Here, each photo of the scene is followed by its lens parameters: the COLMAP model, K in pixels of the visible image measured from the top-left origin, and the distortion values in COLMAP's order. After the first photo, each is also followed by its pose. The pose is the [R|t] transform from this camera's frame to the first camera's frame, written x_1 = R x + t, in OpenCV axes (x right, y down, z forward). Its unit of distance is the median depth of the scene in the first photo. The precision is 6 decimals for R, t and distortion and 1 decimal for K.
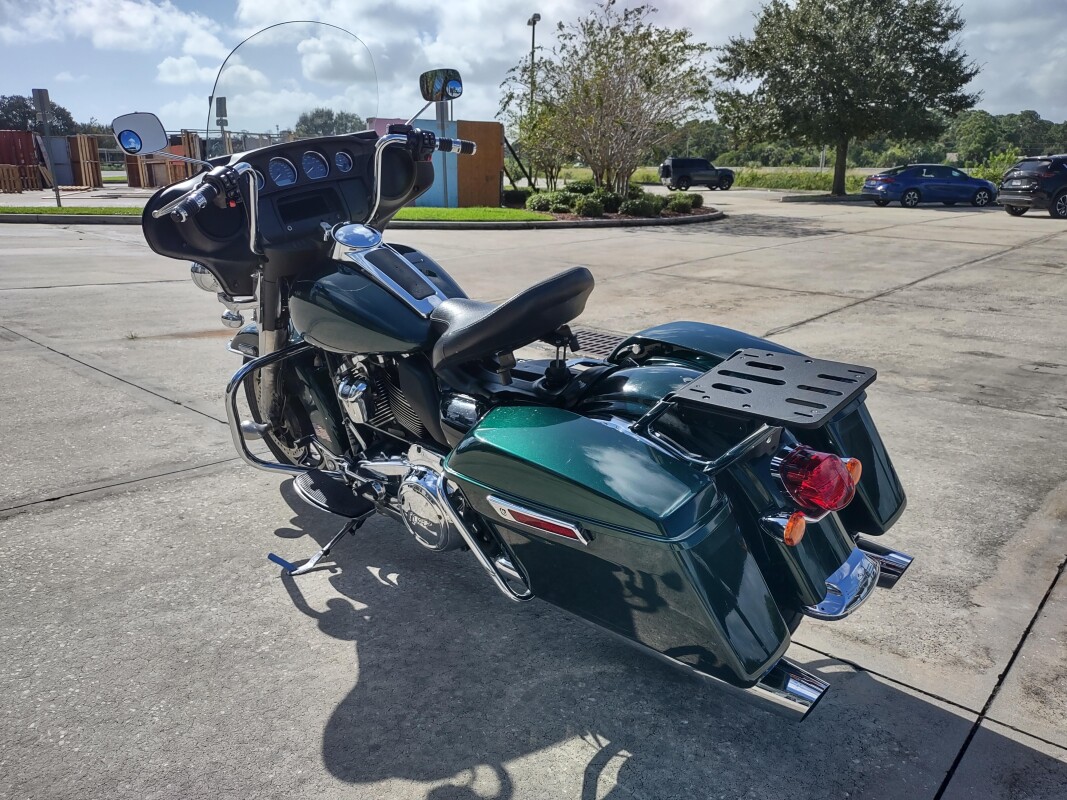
lens RADIAL K [[793.2, 0, 528.2], [0, 793.2, 403.3], [0, 0, 1]] dist [0.029009, -0.036300]
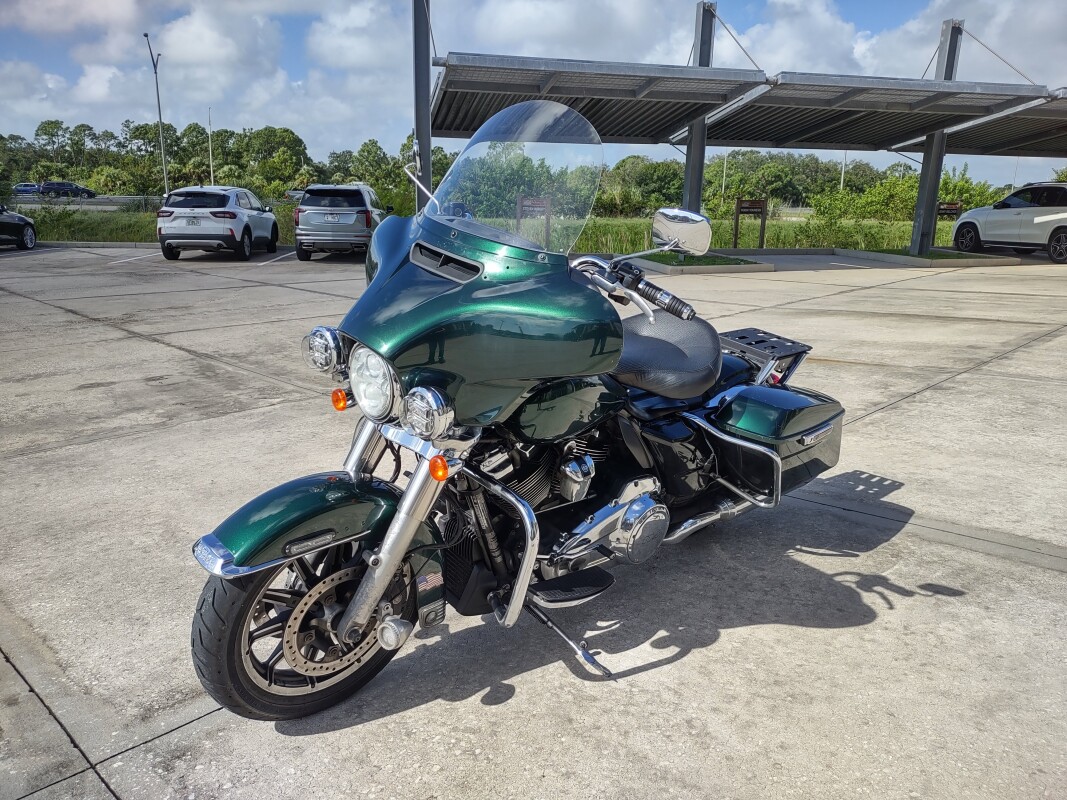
lens RADIAL K [[793.2, 0, 533.8], [0, 793.2, 402.7], [0, 0, 1]] dist [0.029009, -0.036300]
pose [[0.058096, -0.251118, 0.966211, -1.156292], [0.269028, 0.935979, 0.227085, -0.335084], [-0.961379, 0.246745, 0.121934, 0.899647]]
